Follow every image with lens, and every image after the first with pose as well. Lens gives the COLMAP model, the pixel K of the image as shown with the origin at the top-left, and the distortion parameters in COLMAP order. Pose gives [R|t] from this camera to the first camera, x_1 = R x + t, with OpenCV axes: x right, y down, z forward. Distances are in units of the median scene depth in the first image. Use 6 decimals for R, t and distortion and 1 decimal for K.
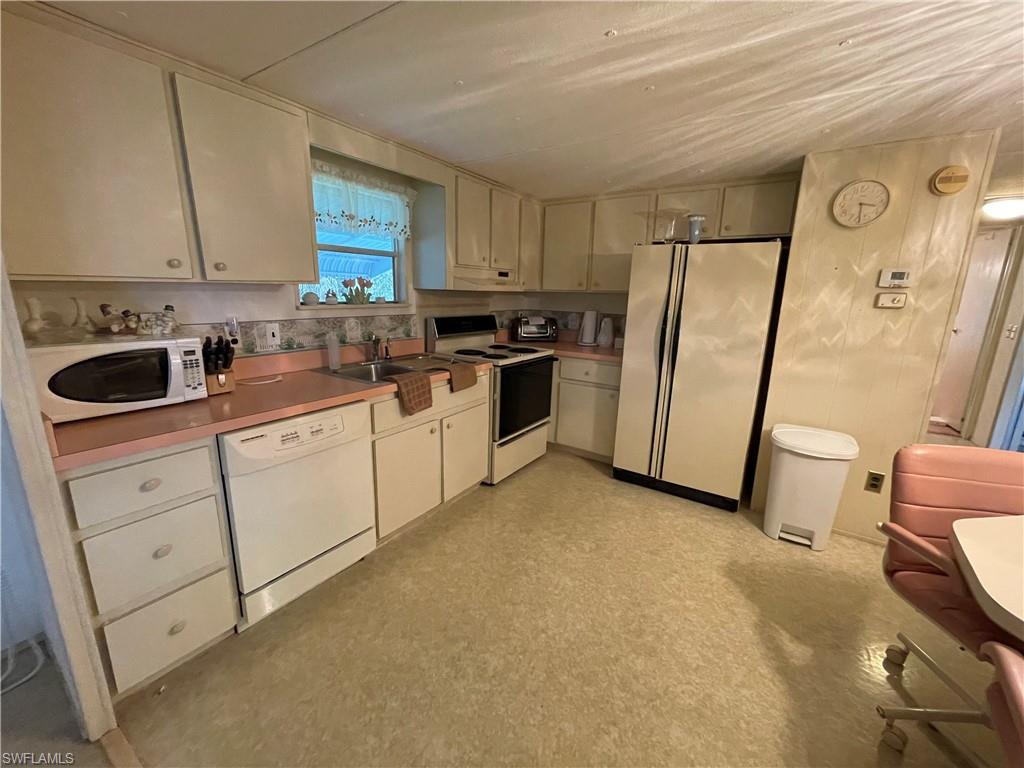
lens RADIAL K [[414.1, 0, 516.1], [0, 414.1, 381.4], [0, 0, 1]] dist [-0.001257, 0.000216]
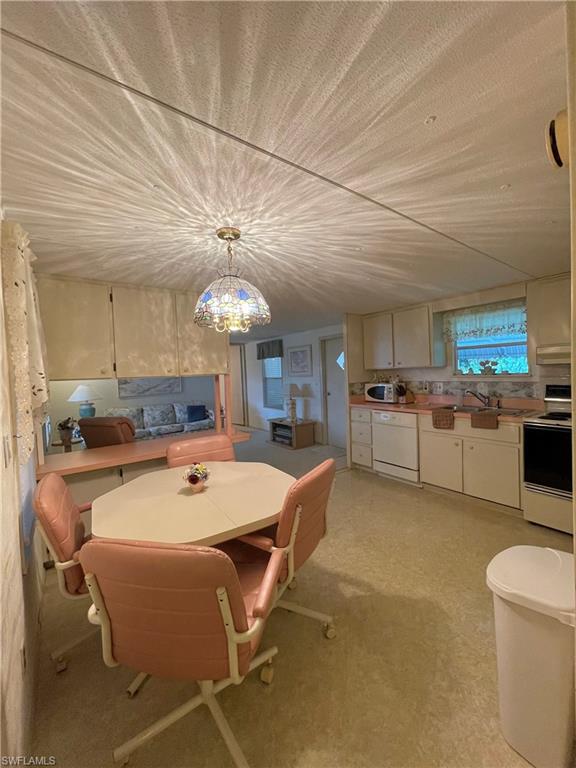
lens RADIAL K [[310.6, 0, 290.7], [0, 310.6, 382.7], [0, 0, 1]] dist [-0.001257, 0.000216]
pose [[-0.339745, 0.022753, -0.940242, 1.222720], [-0.174102, 0.980908, 0.086646, -0.125372], [0.924263, 0.193136, -0.329297, 0.685255]]
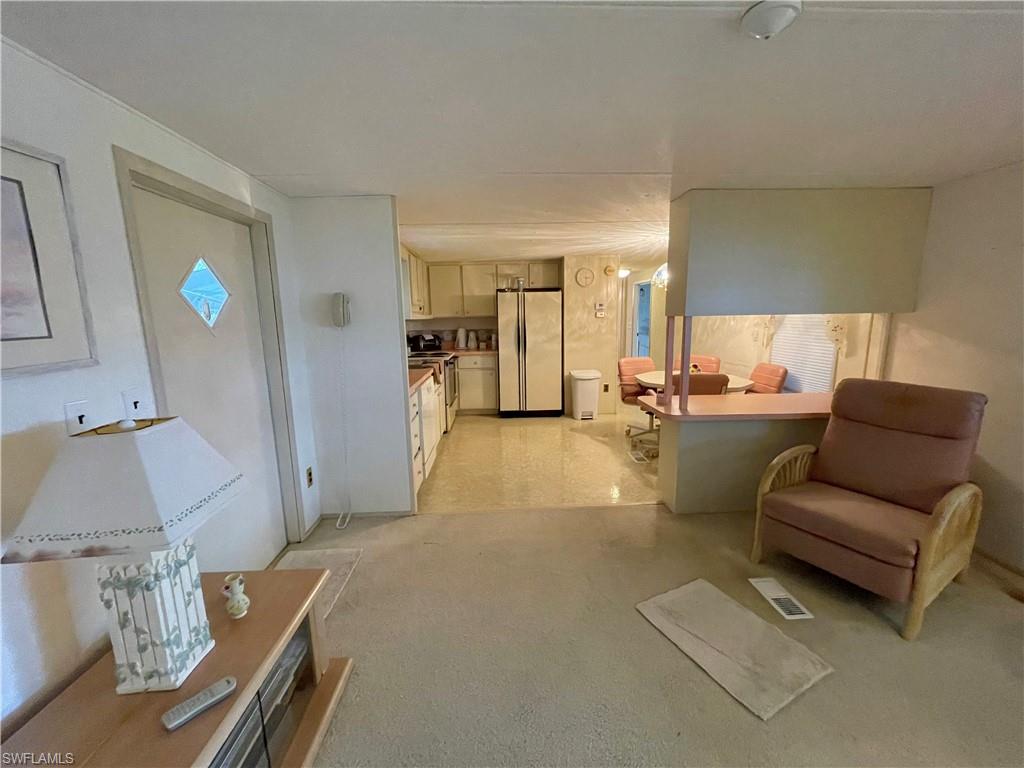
lens RADIAL K [[414.1, 0, 515.3], [0, 414.1, 386.6], [0, 0, 1]] dist [-0.001257, 0.000216]
pose [[0.807978, -0.143012, 0.571594, -0.929466], [0.166303, 0.986006, 0.011620, 0.112306], [-0.565257, 0.085669, 0.820455, -0.681112]]
